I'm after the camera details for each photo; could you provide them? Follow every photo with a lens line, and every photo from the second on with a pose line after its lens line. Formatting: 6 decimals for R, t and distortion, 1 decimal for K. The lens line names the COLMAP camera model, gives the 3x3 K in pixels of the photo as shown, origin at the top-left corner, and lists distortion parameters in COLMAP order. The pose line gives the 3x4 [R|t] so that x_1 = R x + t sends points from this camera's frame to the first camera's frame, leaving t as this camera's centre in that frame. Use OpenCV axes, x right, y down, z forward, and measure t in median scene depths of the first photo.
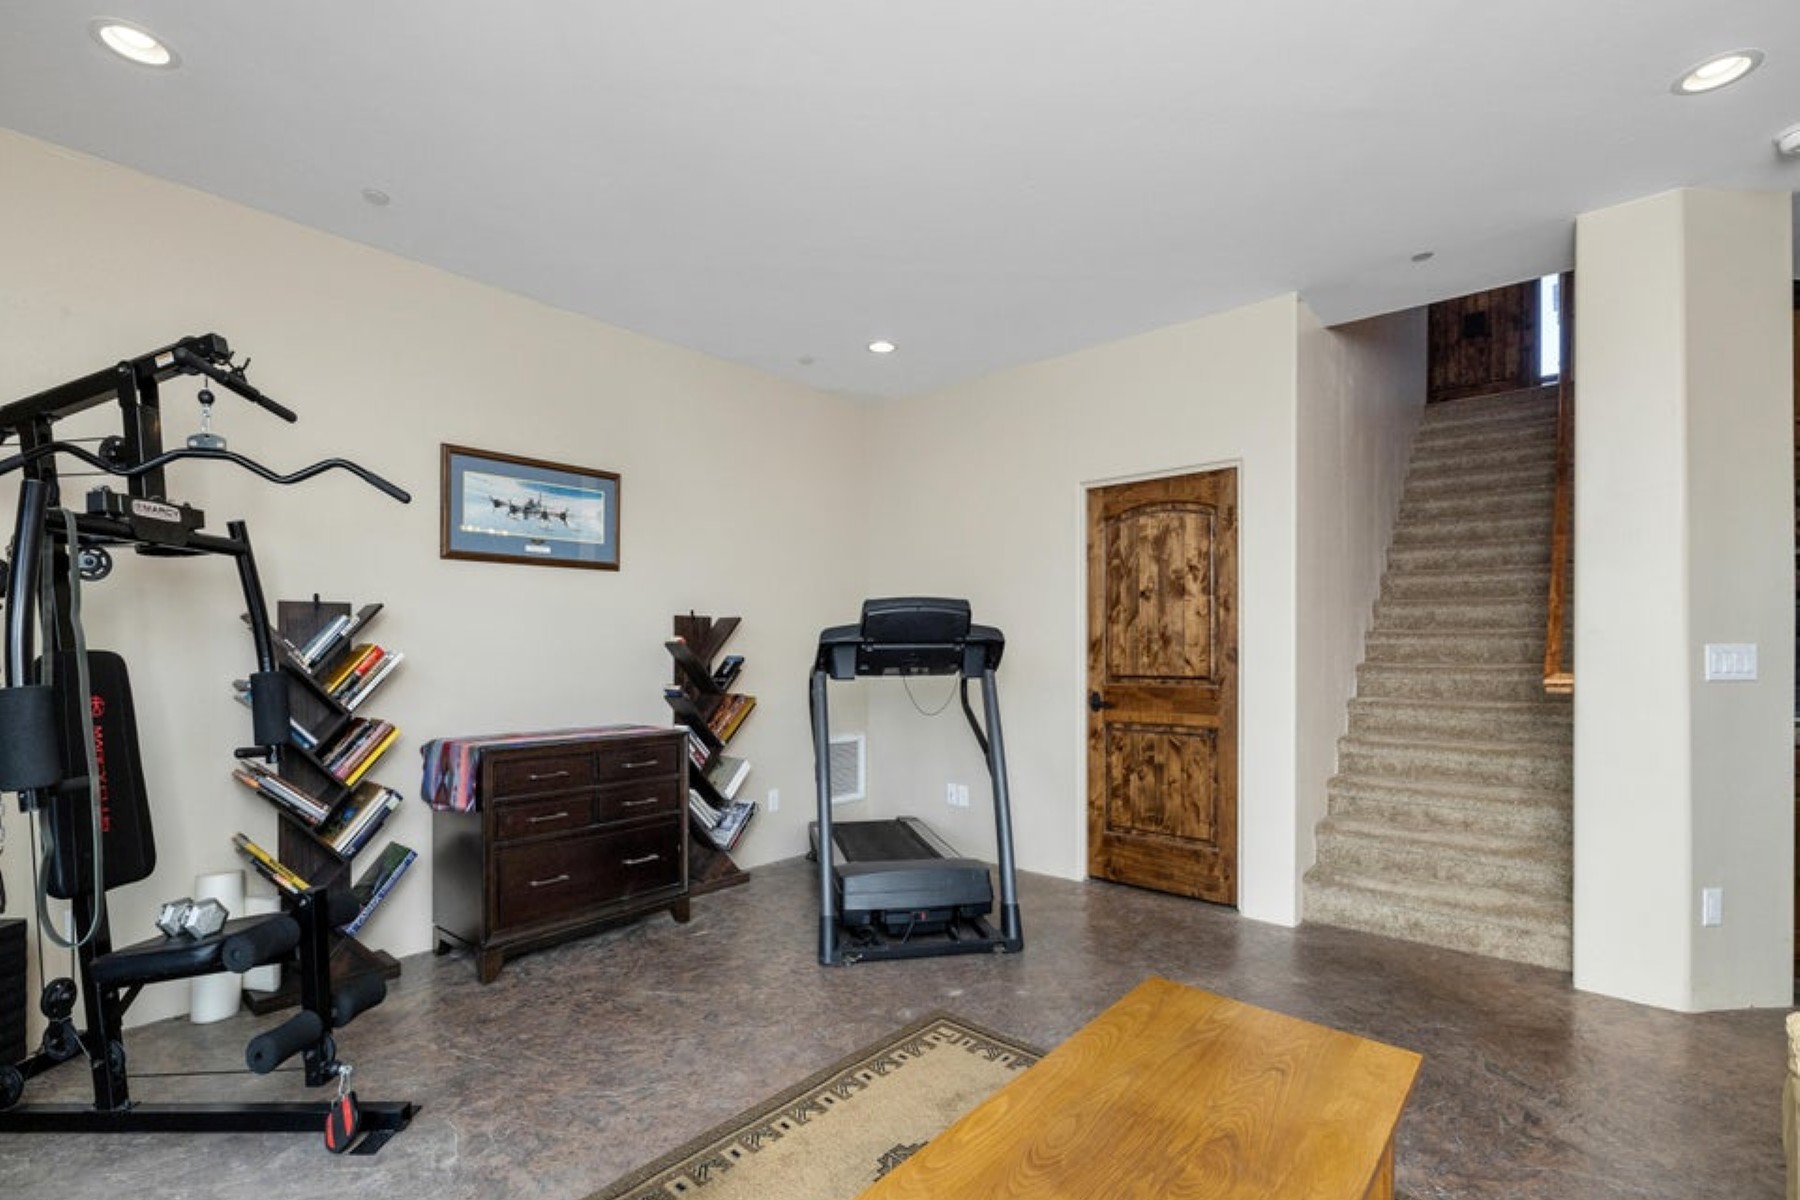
lens RADIAL K [[840.9, 0, 903.4], [0, 840.9, 641.3], [0, 0, 1]] dist [-0.000426, -0.000014]
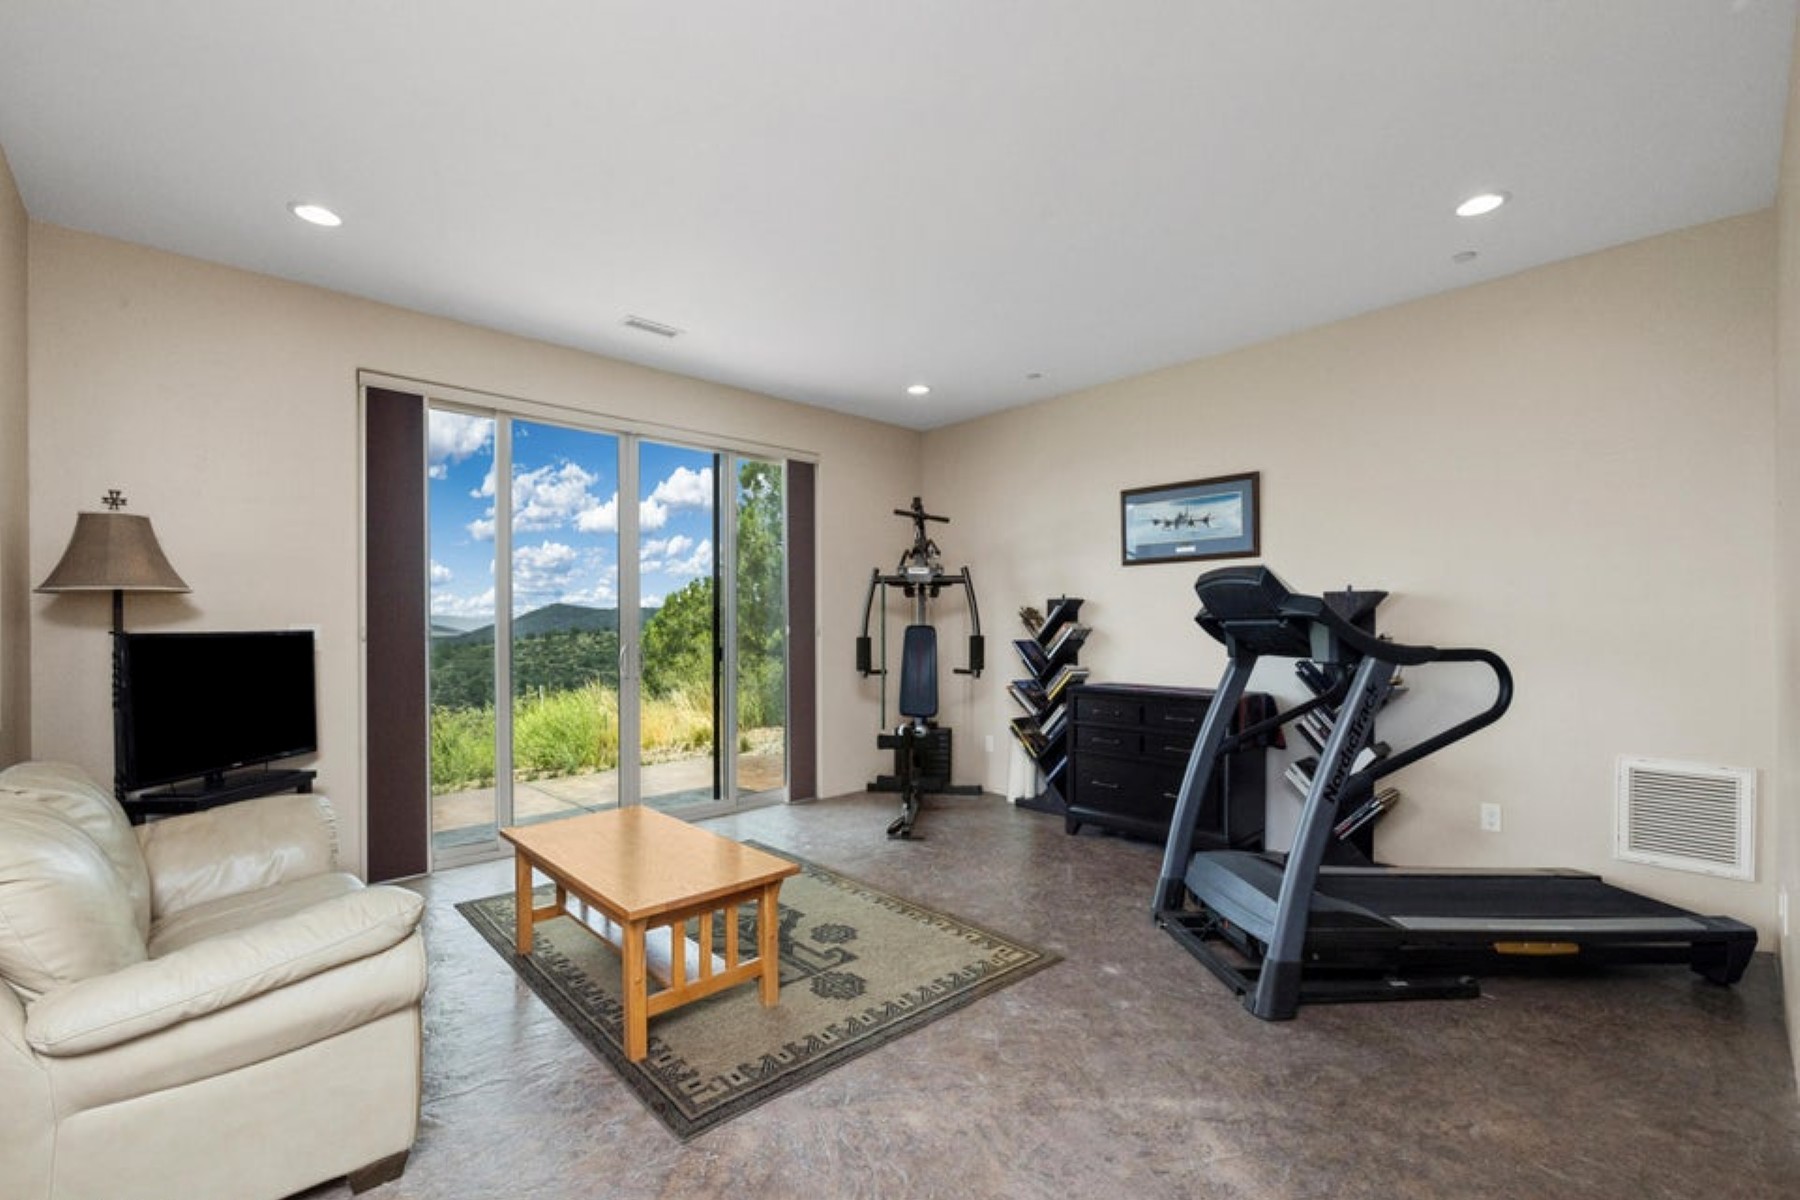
lens RADIAL K [[767.3, 0, 913.4], [0, 767.3, 613.3], [0, 0, 1]] dist [-0.001000, -0.000108]
pose [[-0.107968, -0.013611, -0.994061, 0.835029], [0.009075, 0.999851, -0.014676, 0.004628], [0.994113, -0.010605, -0.107829, 0.725988]]
